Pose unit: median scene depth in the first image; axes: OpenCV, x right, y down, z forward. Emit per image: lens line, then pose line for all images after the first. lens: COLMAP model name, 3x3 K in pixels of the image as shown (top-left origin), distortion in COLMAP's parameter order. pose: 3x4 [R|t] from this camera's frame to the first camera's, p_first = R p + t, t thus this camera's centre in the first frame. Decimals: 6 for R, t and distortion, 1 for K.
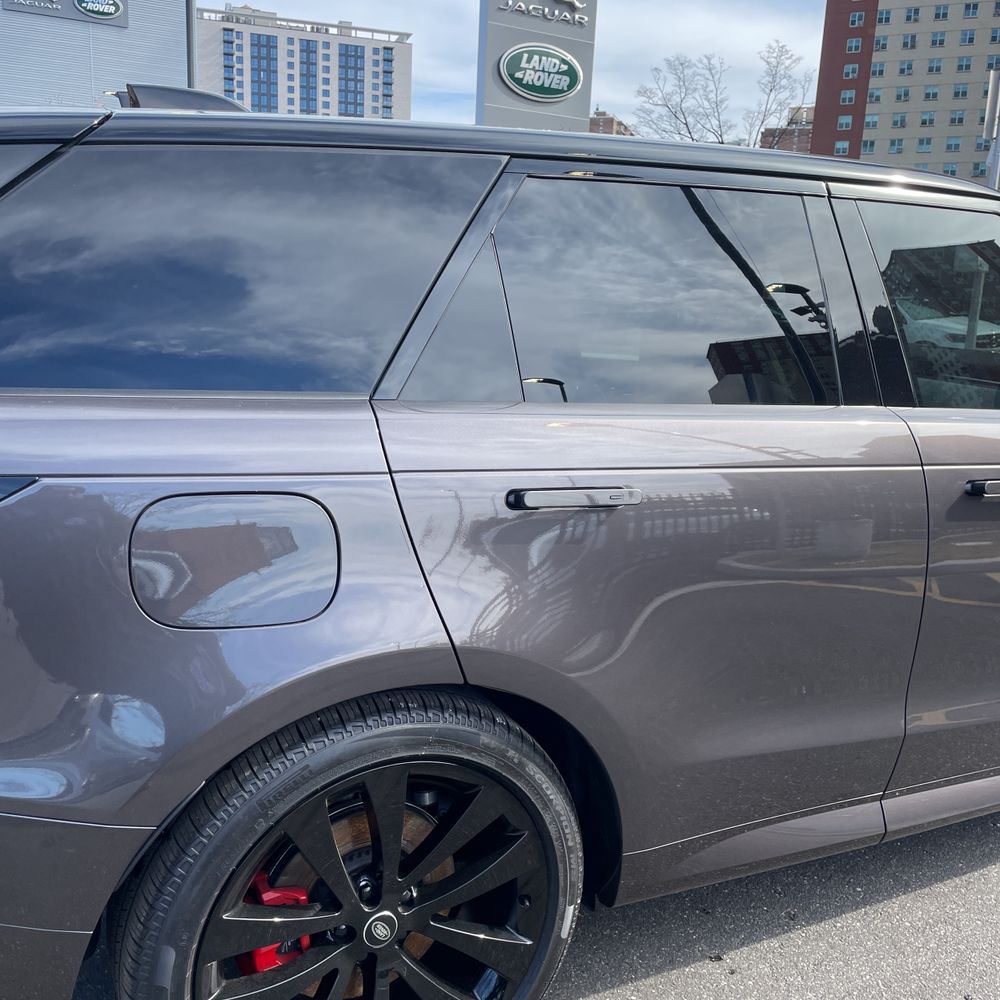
lens RADIAL K [[991.9, 0, 499.7], [0, 991.9, 527.0], [0, 0, 1]] dist [0.108280, -0.142745]
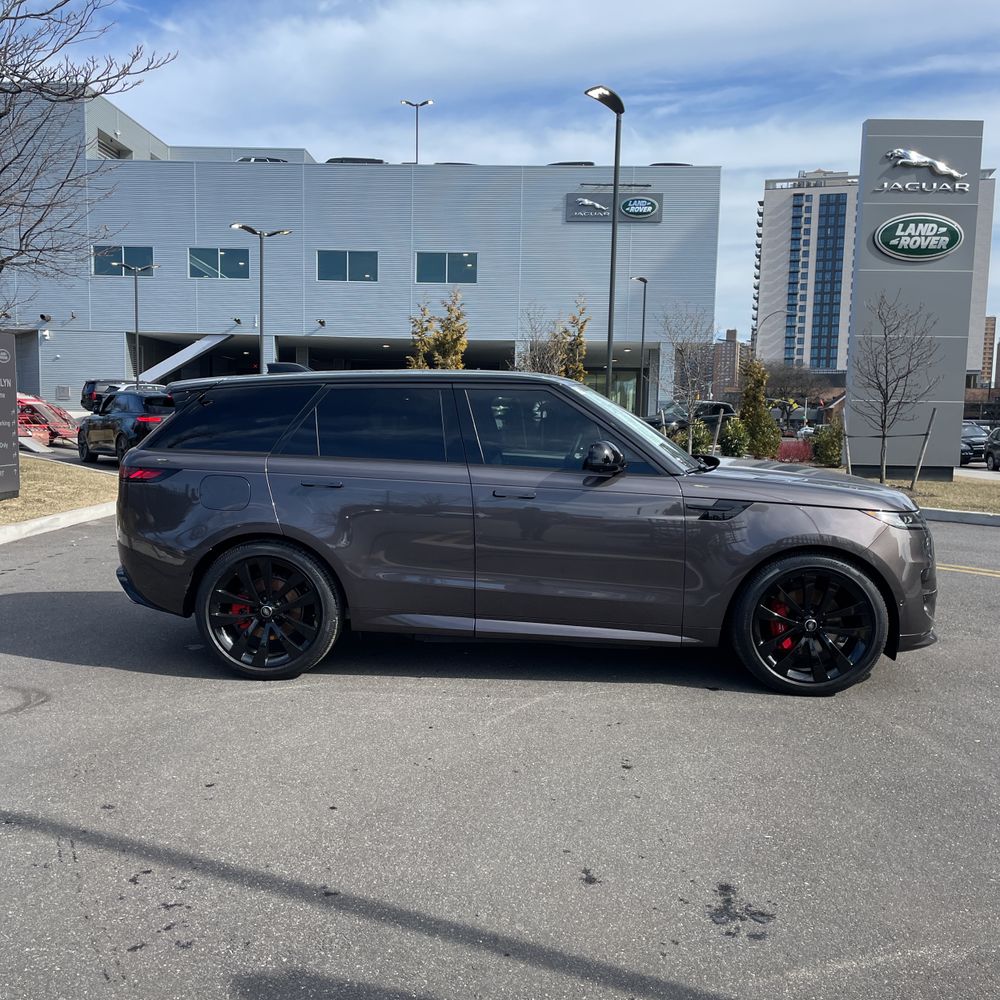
lens RADIAL K [[991.9, 0, 499.7], [0, 991.9, 527.0], [0, 0, 1]] dist [0.108280, -0.142745]
pose [[0.860307, 0.028167, -0.508997, 0.220844], [-0.098767, 0.988763, -0.112219, 0.041348], [0.500116, 0.146815, 0.853422, -0.147060]]
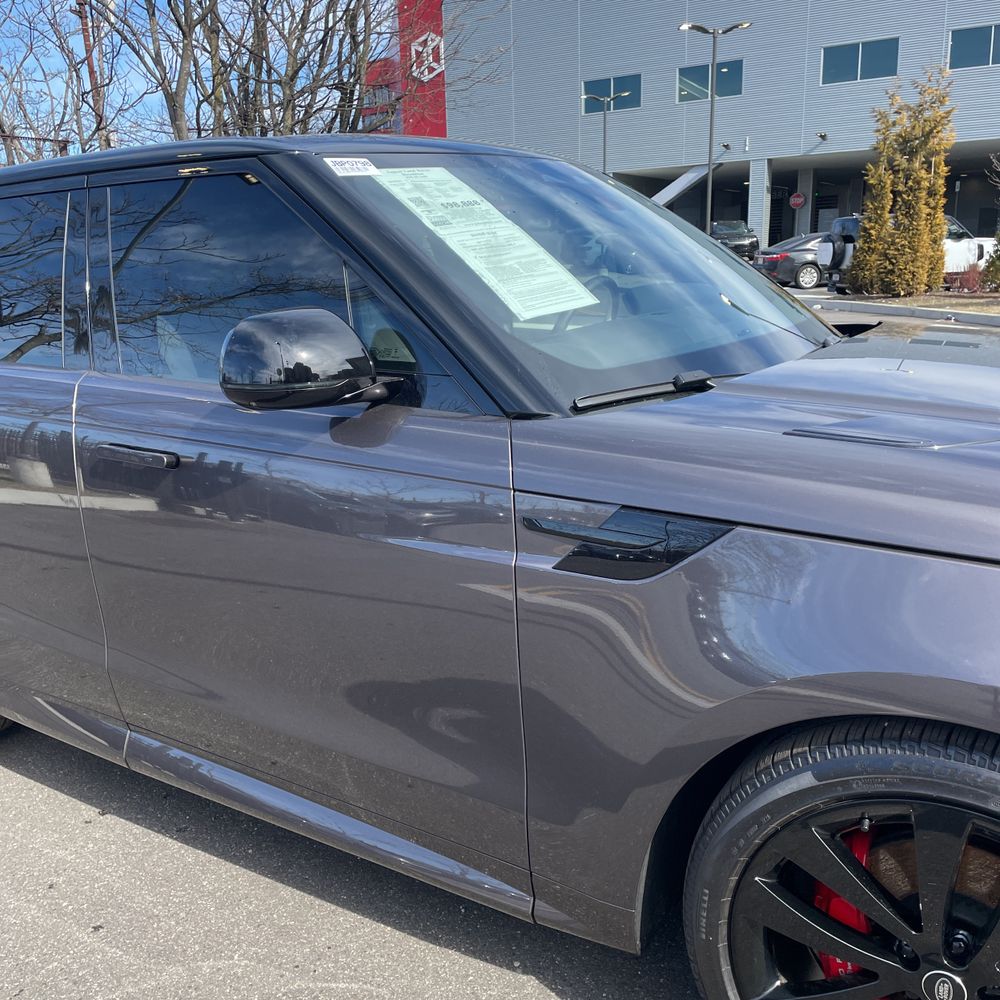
lens RADIAL K [[991.9, 0, 499.7], [0, 991.9, 527.0], [0, 0, 1]] dist [0.108280, -0.142745]
pose [[0.490273, 0.164965, -0.855815, 0.193390], [-0.146223, 0.983575, 0.105825, -0.016170], [0.859215, 0.073257, 0.506342, 0.101121]]
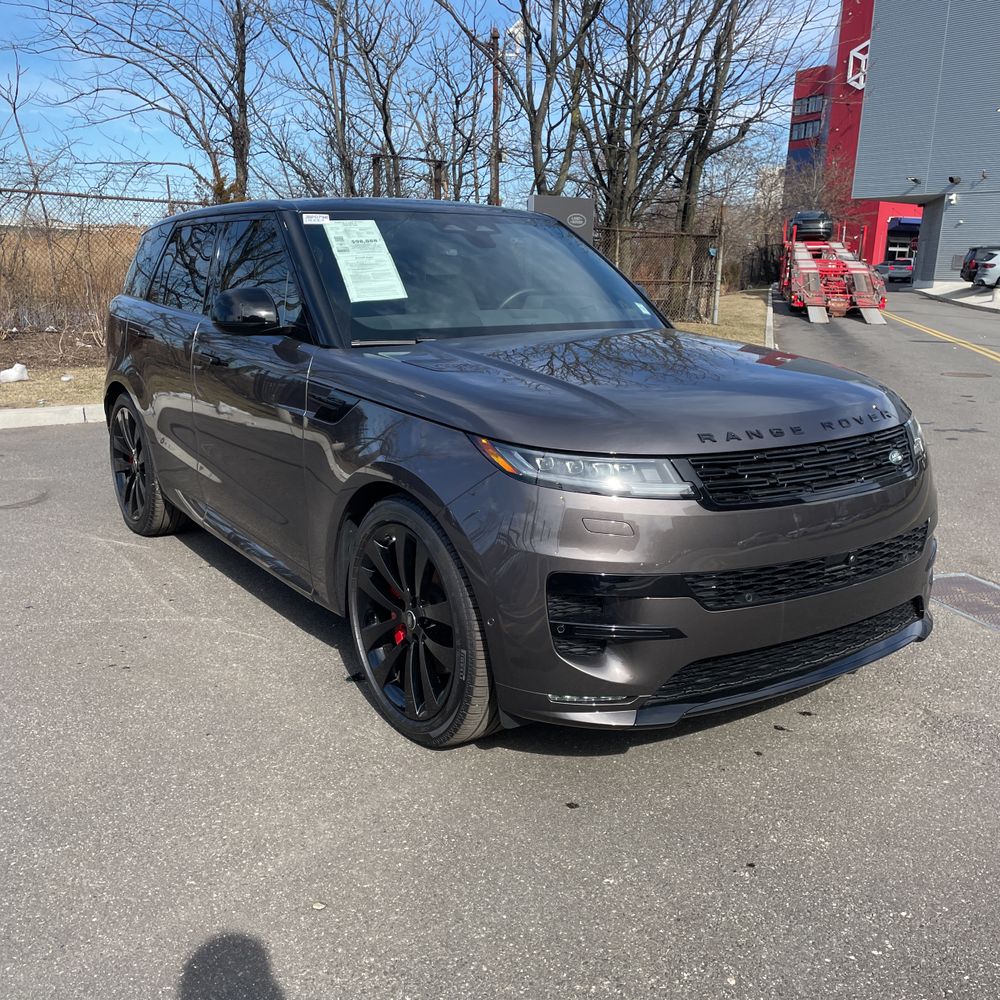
lens RADIAL K [[991.9, 0, 499.7], [0, 991.9, 527.0], [0, 0, 1]] dist [0.108280, -0.142745]
pose [[0.123542, 0.207519, -0.970398, 0.322274], [-0.246410, 0.953677, 0.172573, -0.026019], [0.961259, 0.217796, 0.168954, 0.161914]]
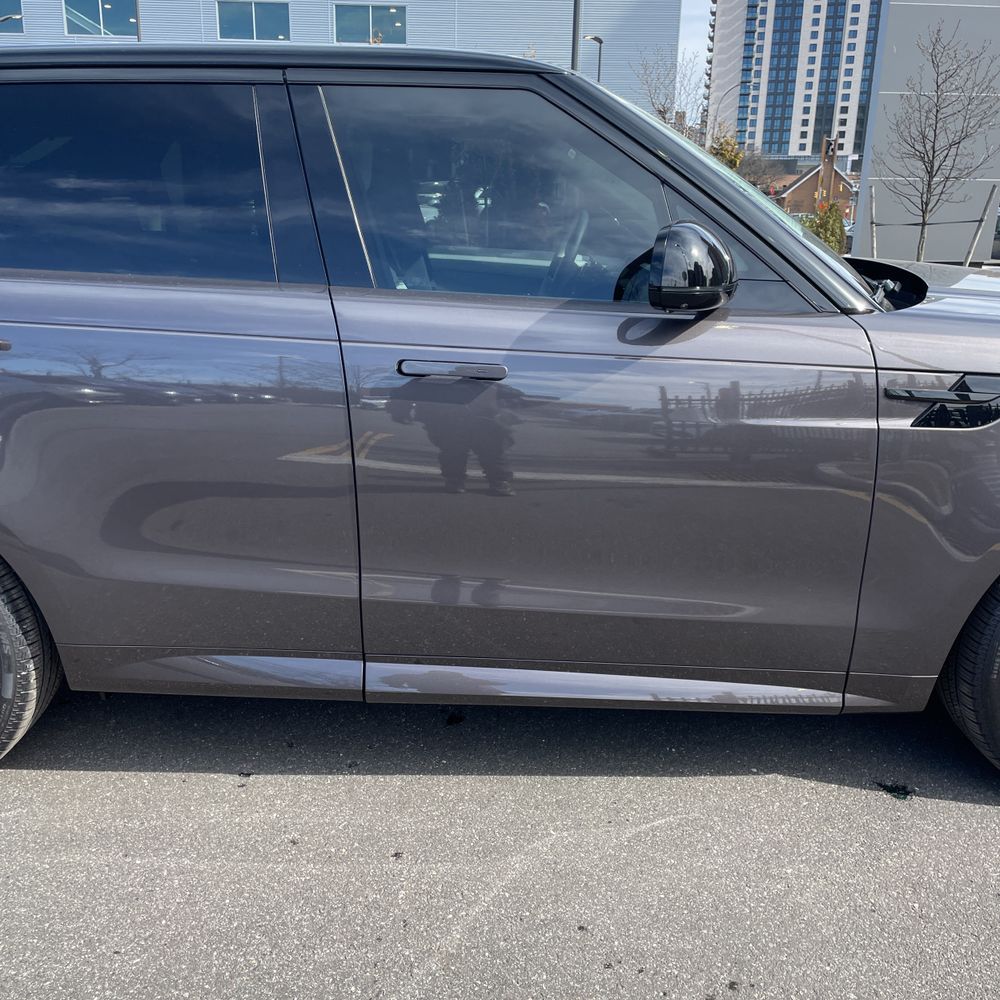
lens RADIAL K [[991.9, 0, 499.7], [0, 991.9, 527.0], [0, 0, 1]] dist [0.108280, -0.142745]
pose [[0.888623, 0.109716, -0.445321, 0.125815], [-0.083118, 0.993412, 0.078893, 0.004257], [0.451043, -0.033092, 0.891888, 0.016161]]
